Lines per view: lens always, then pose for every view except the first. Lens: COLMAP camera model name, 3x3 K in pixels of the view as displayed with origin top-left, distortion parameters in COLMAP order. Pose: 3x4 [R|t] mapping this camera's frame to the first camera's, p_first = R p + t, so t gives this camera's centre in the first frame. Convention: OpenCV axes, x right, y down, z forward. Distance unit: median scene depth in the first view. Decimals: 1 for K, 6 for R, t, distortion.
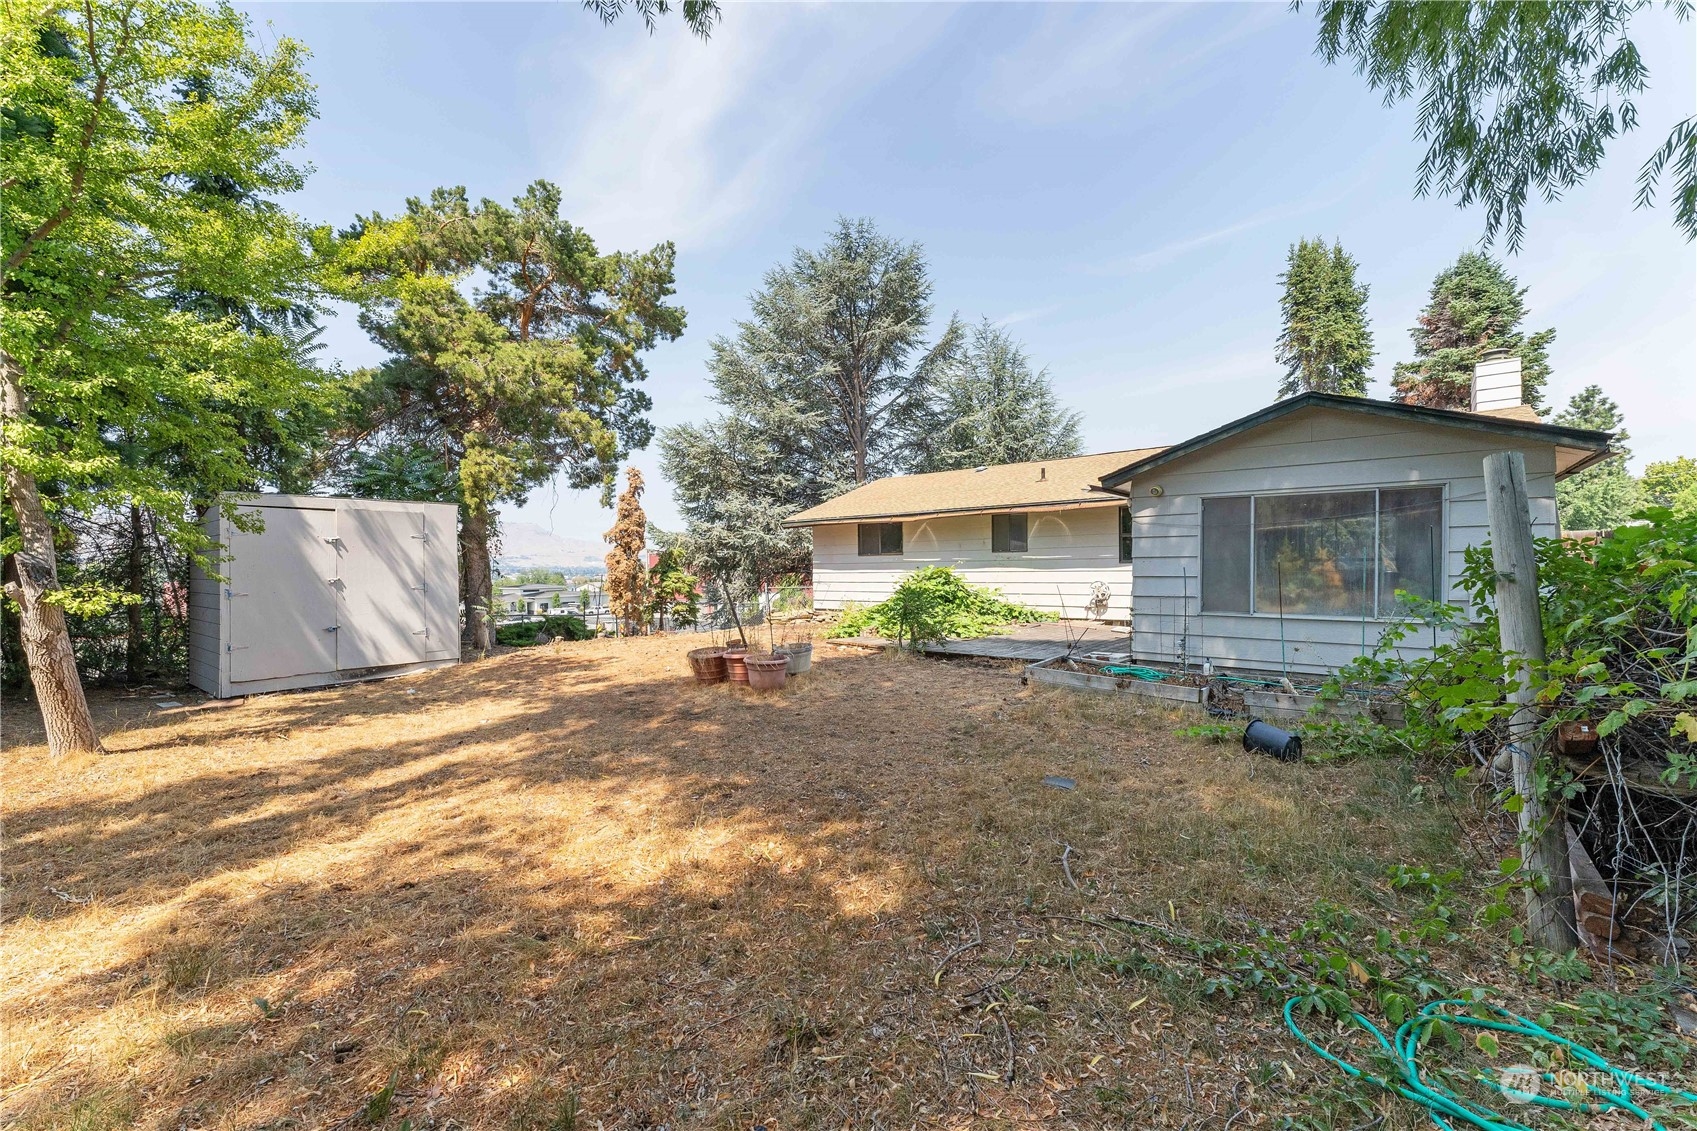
lens RADIAL K [[674.4, 0, 839.8], [0, 674.4, 566.3], [0, 0, 1]] dist [0.001887, 0.000401]
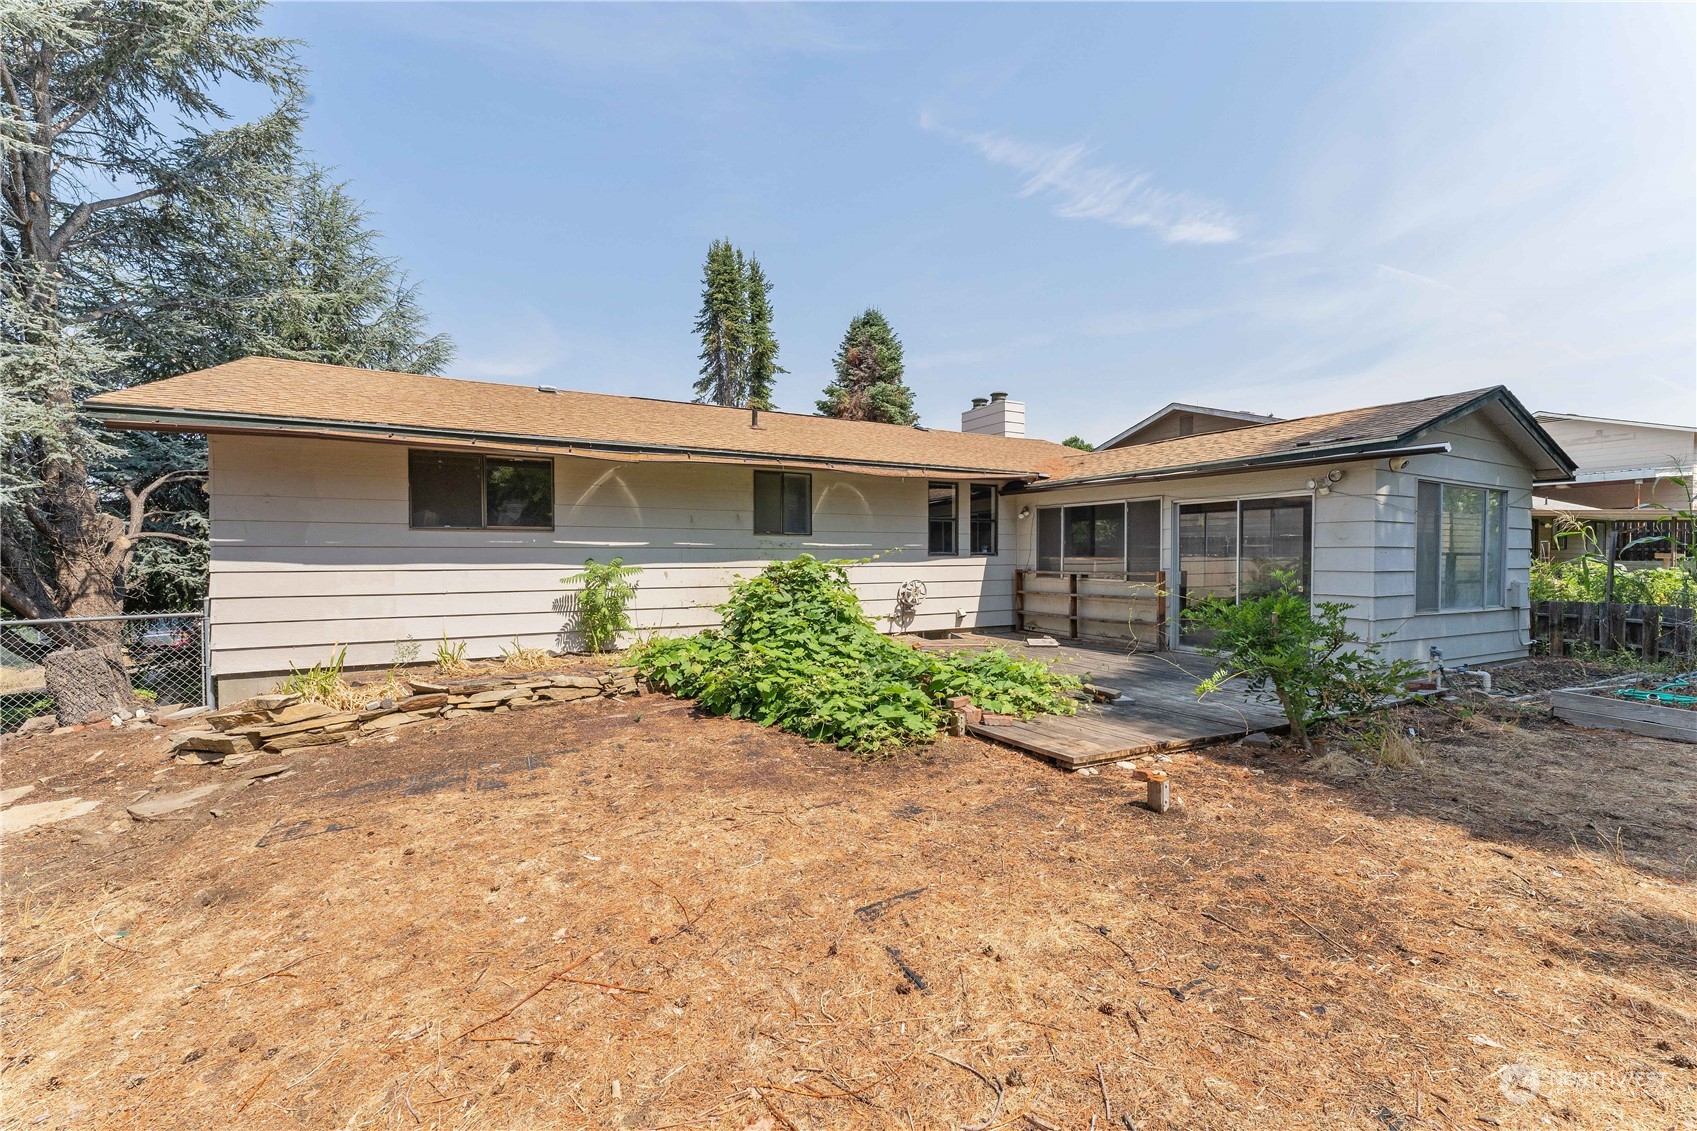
lens RADIAL K [[674.4, 0, 839.8], [0, 674.4, 566.3], [0, 0, 1]] dist [0.001887, 0.000401]
pose [[0.381581, 0.000954, 0.924335, -0.190074], [-0.002636, 0.999997, 0.000056, 0.004407], [-0.924332, -0.002457, 0.381582, 0.472670]]
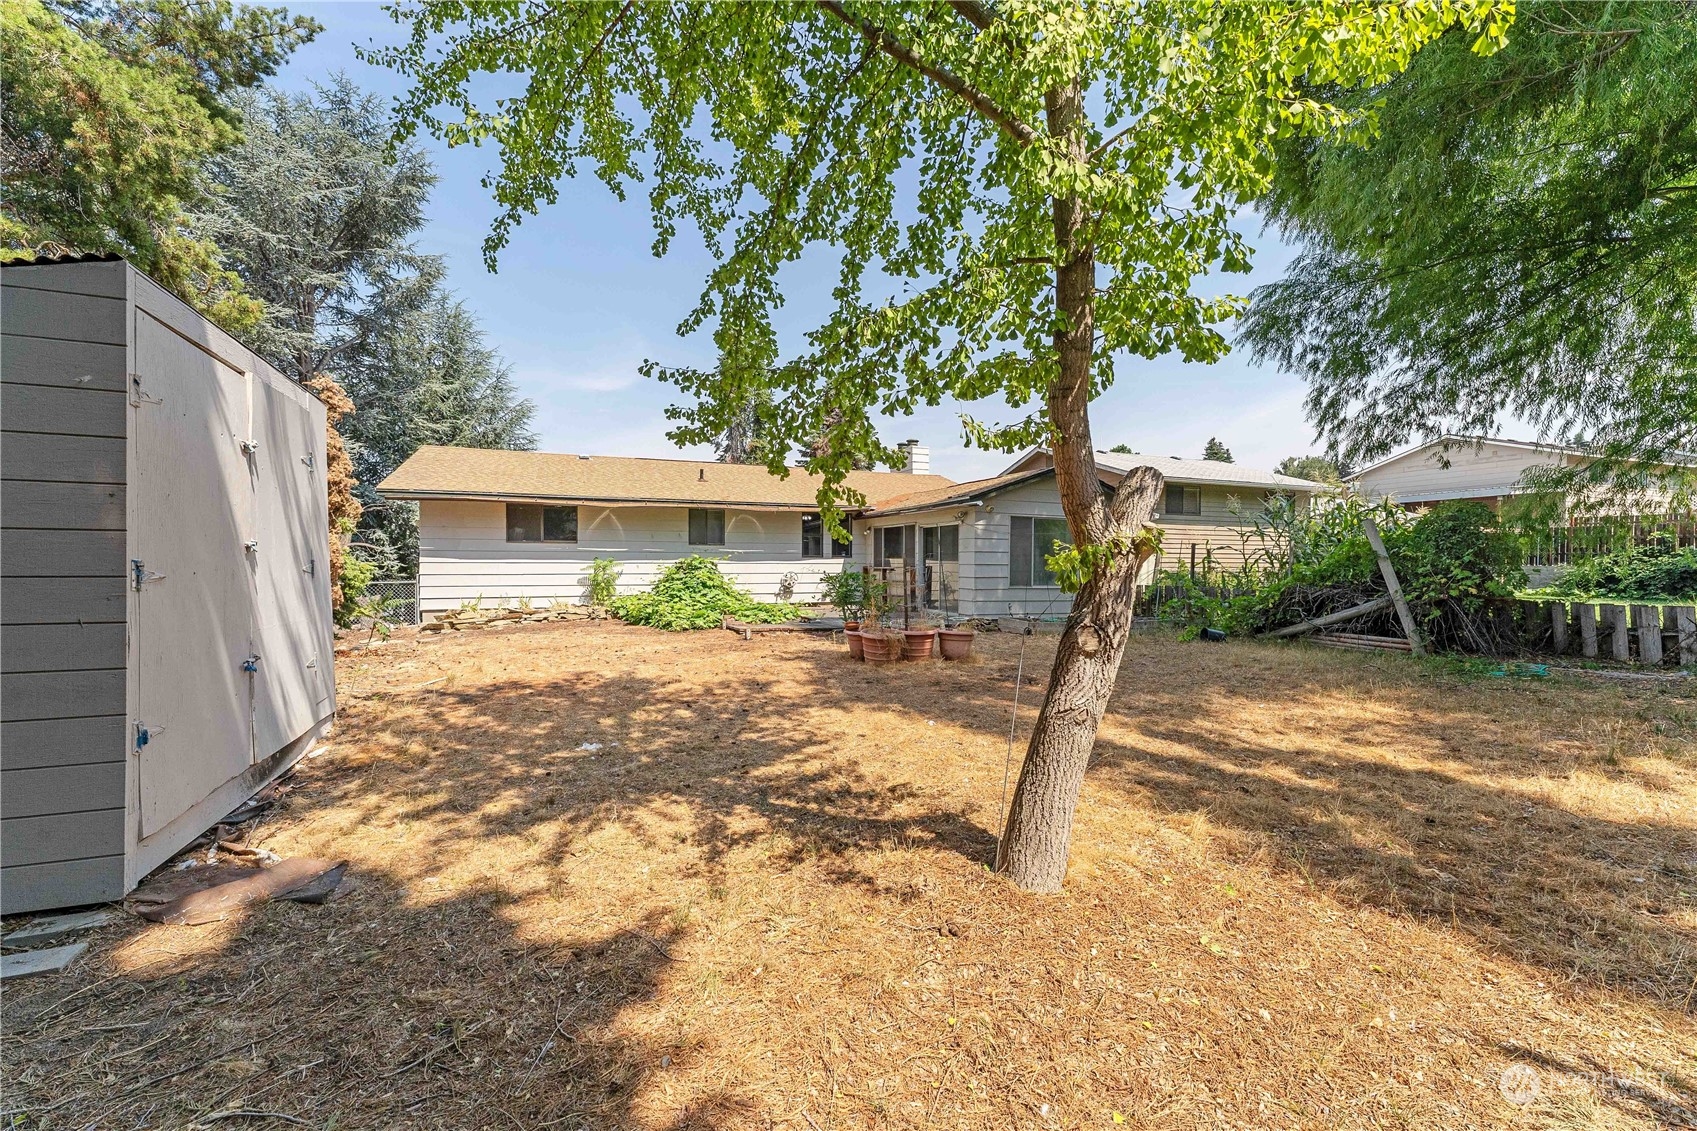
lens RADIAL K [[661.2, 0, 831.7], [0, 661.2, 584.5], [0, 0, 1]] dist [0.000711, 0.000055]
pose [[0.479029, -0.010382, 0.877738, -0.373163], [-0.008251, 0.999833, 0.016329, 0.014558], [-0.877760, -0.015065, 0.478863, 0.214862]]
